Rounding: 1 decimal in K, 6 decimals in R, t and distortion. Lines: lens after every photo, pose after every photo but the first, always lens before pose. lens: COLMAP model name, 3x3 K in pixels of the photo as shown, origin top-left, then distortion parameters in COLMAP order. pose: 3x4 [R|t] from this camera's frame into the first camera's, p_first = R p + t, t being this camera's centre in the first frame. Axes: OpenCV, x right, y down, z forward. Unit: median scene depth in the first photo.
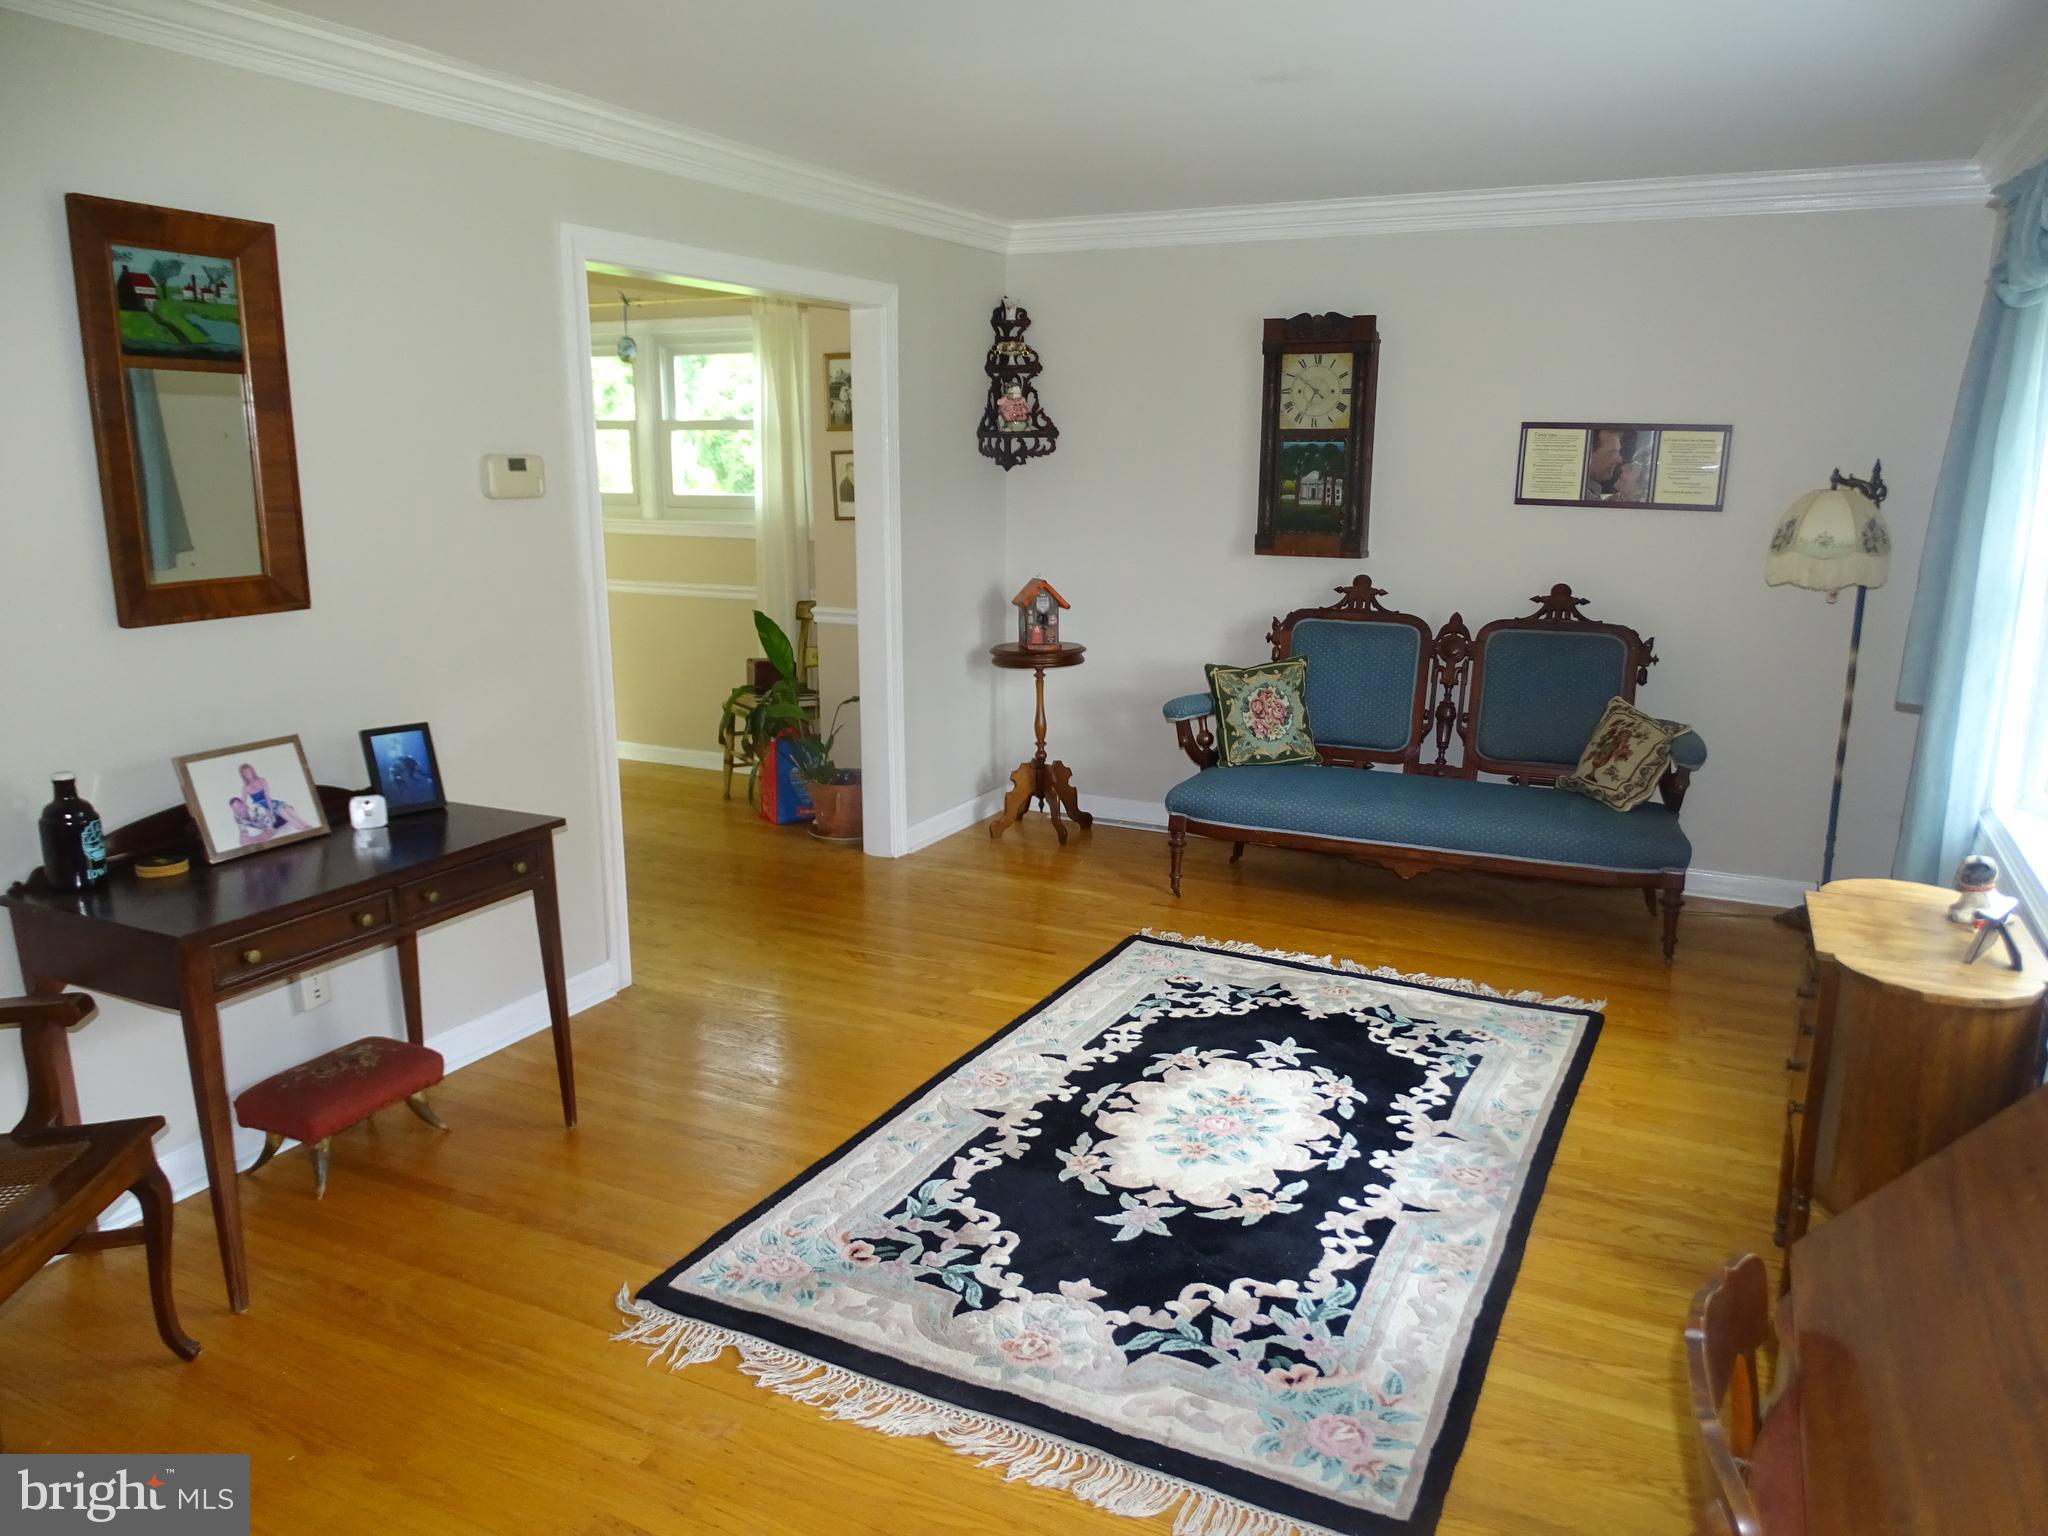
lens RADIAL K [[1470.8, 0, 1042.1], [0, 1470.8, 771.9], [0, 0, 1]] dist [0.012406, 0.005756]
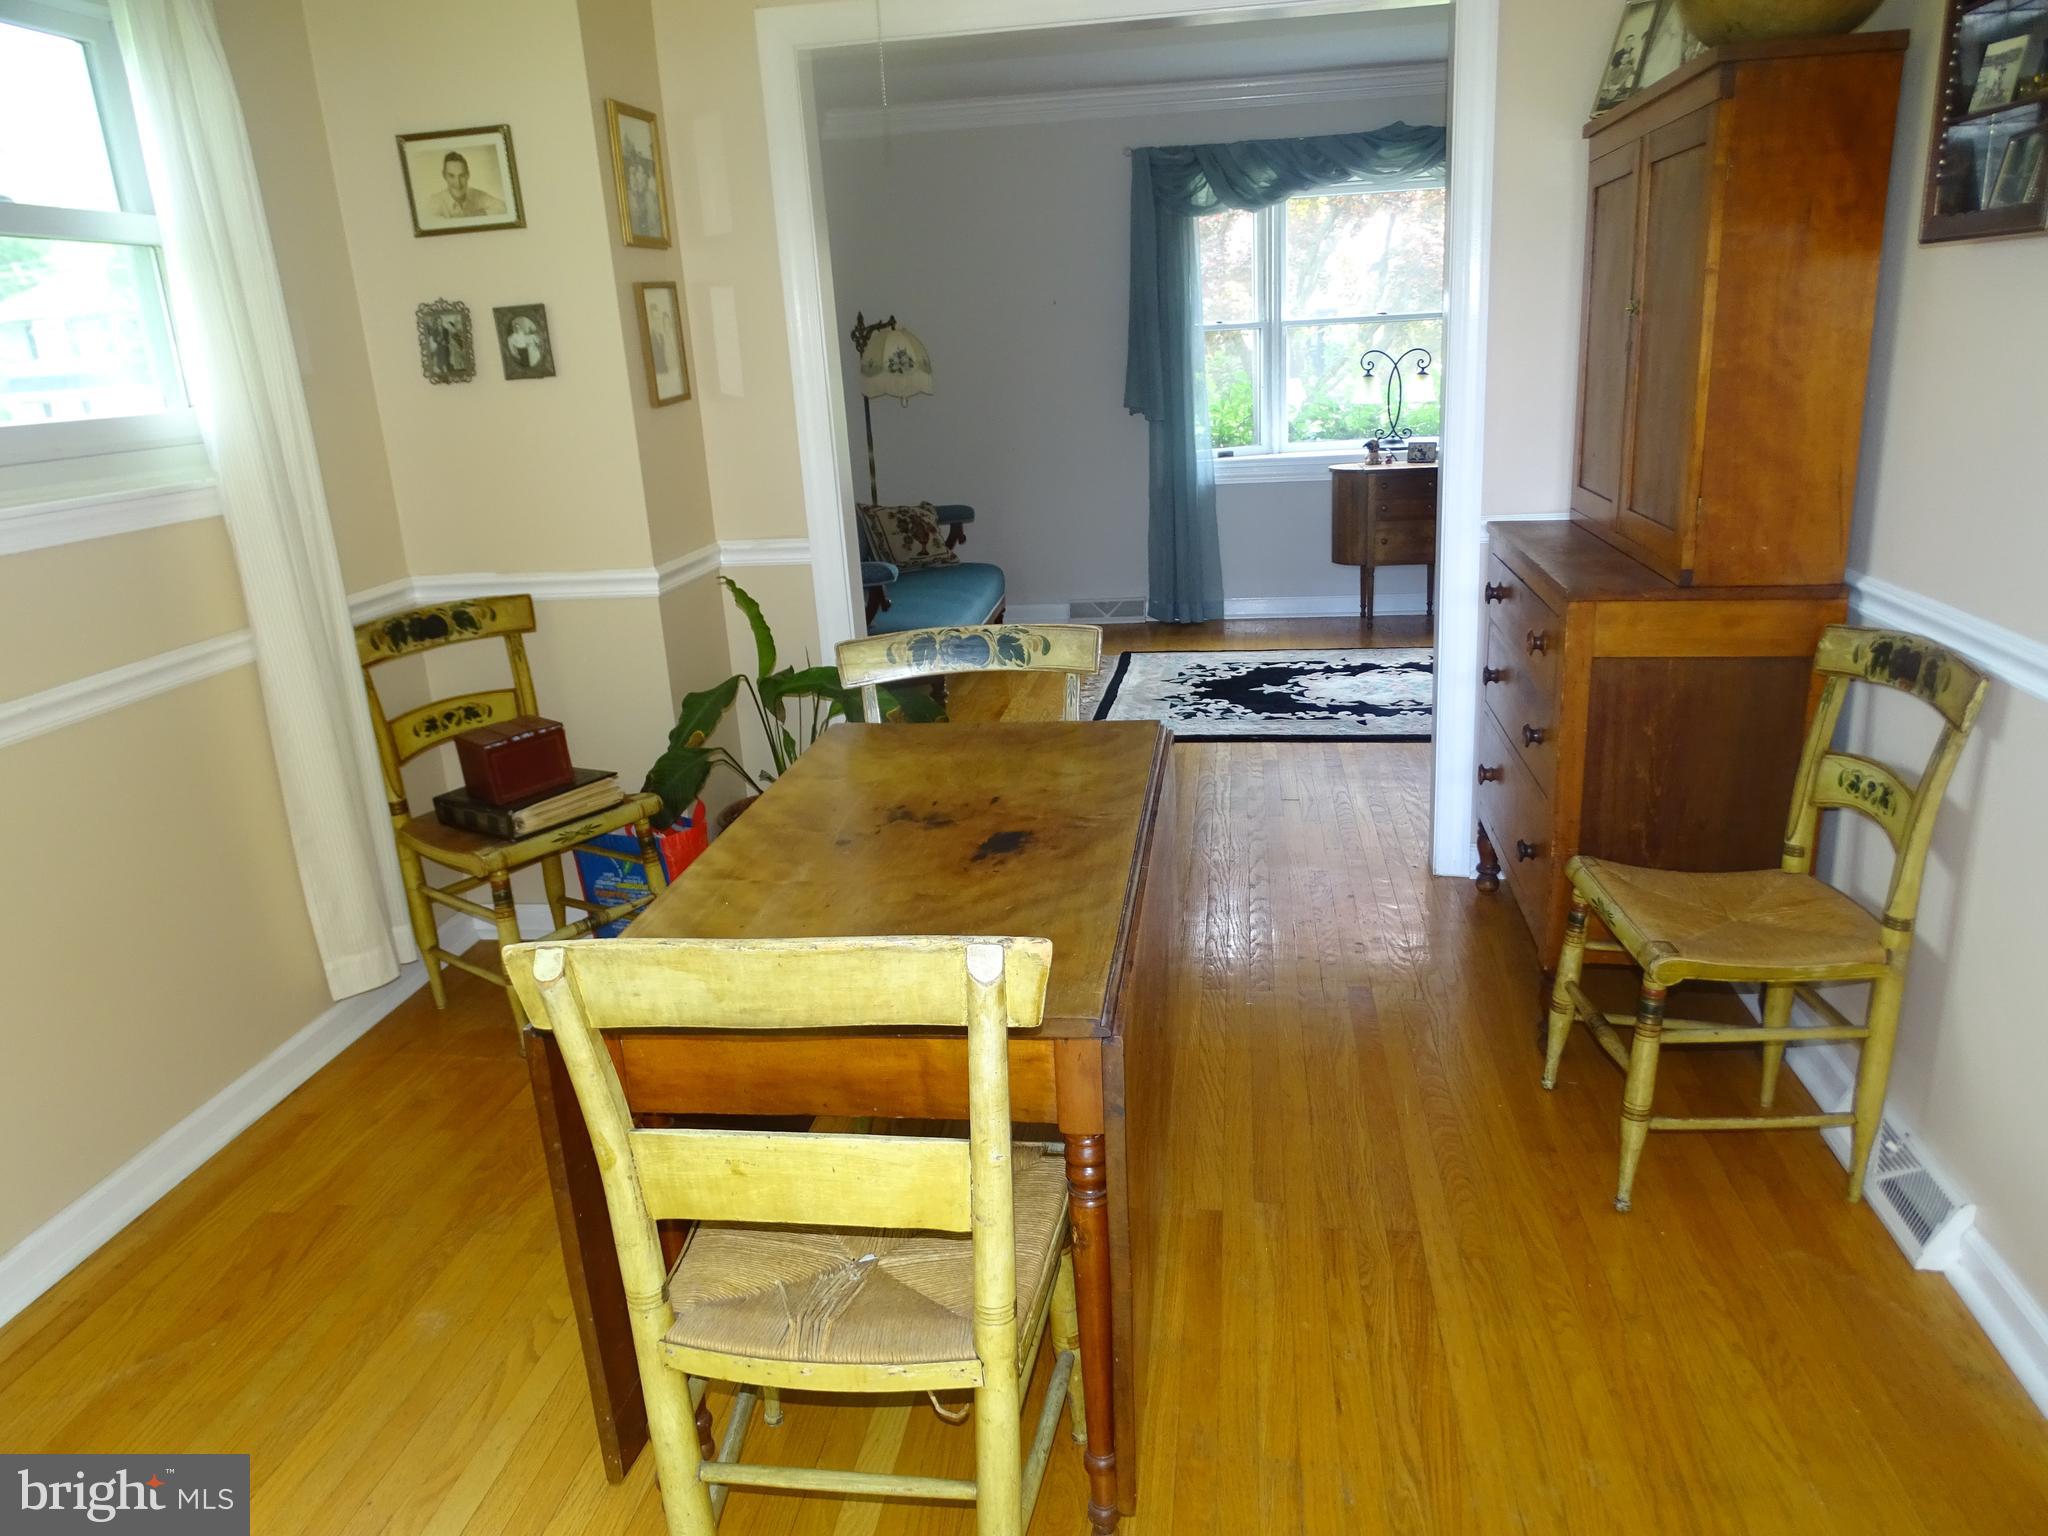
lens RADIAL K [[1470.8, 0, 1028.8], [0, 1470.8, 776.0], [0, 0, 1]] dist [0.012406, 0.005756]
pose [[-0.312542, -0.260018, 0.913624, -0.968551], [0.261525, 0.901082, 0.345914, -0.262508], [-0.913193, 0.347048, -0.213624, 1.343068]]
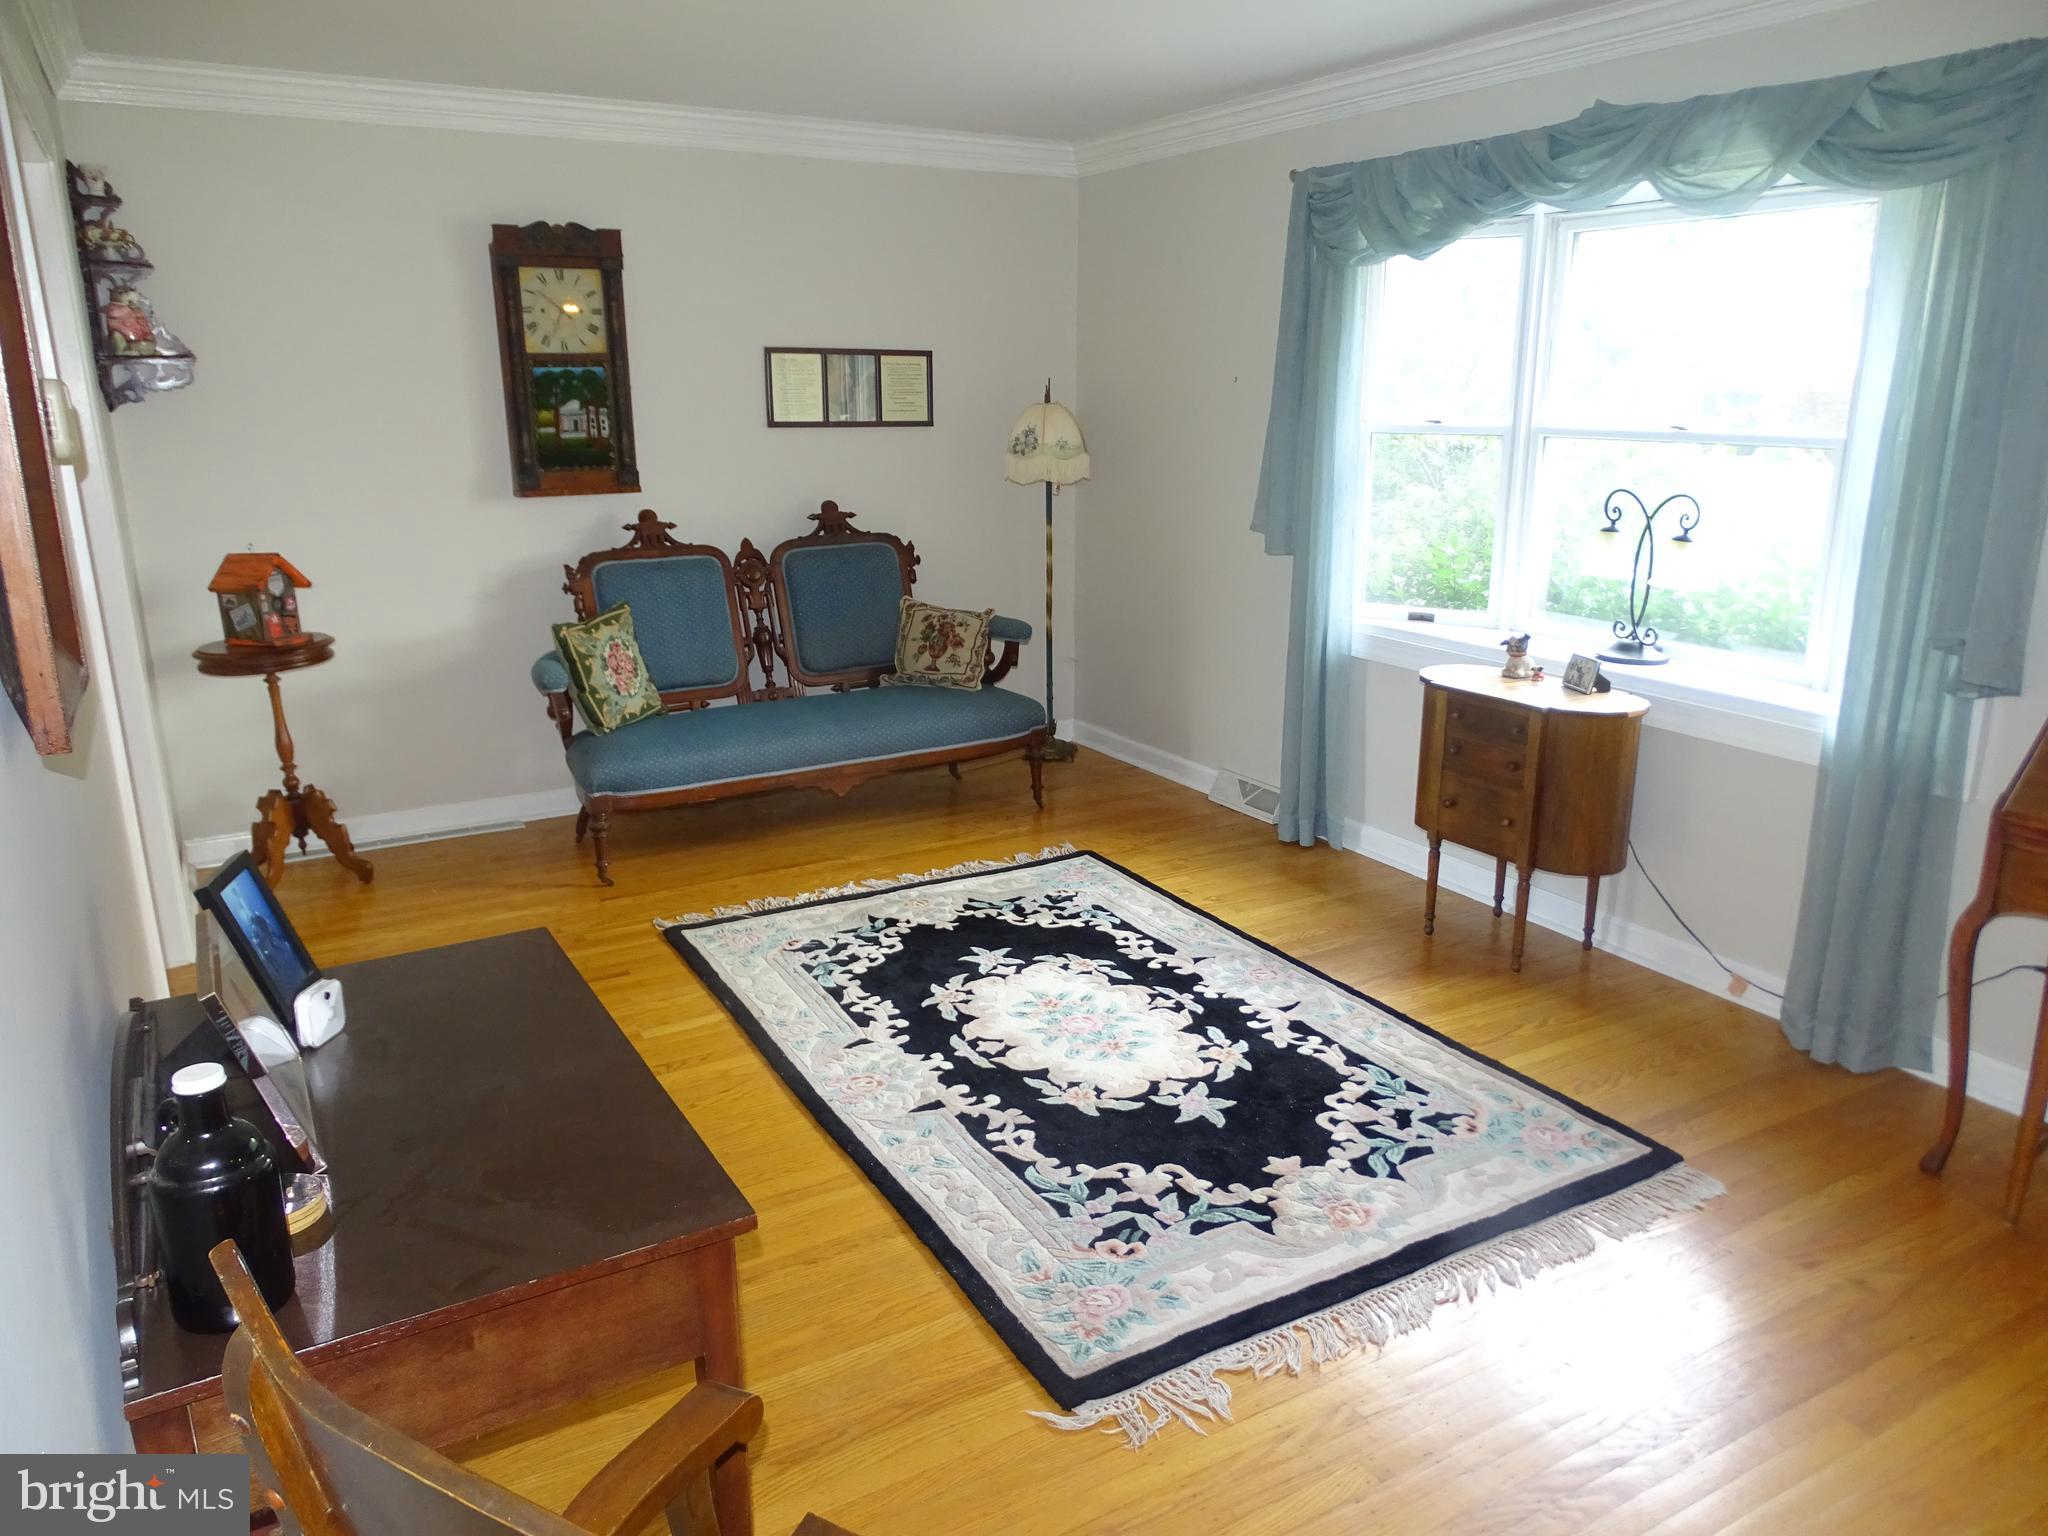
lens RADIAL K [[1470.8, 0, 1022.8], [0, 1470.8, 775.7], [0, 0, 1]] dist [0.012406, 0.005756]
pose [[0.557000, -0.227514, 0.798741, -0.530110], [0.192865, 0.970888, 0.142055, -0.066138], [-0.807808, 0.074925, 0.584665, 0.314695]]
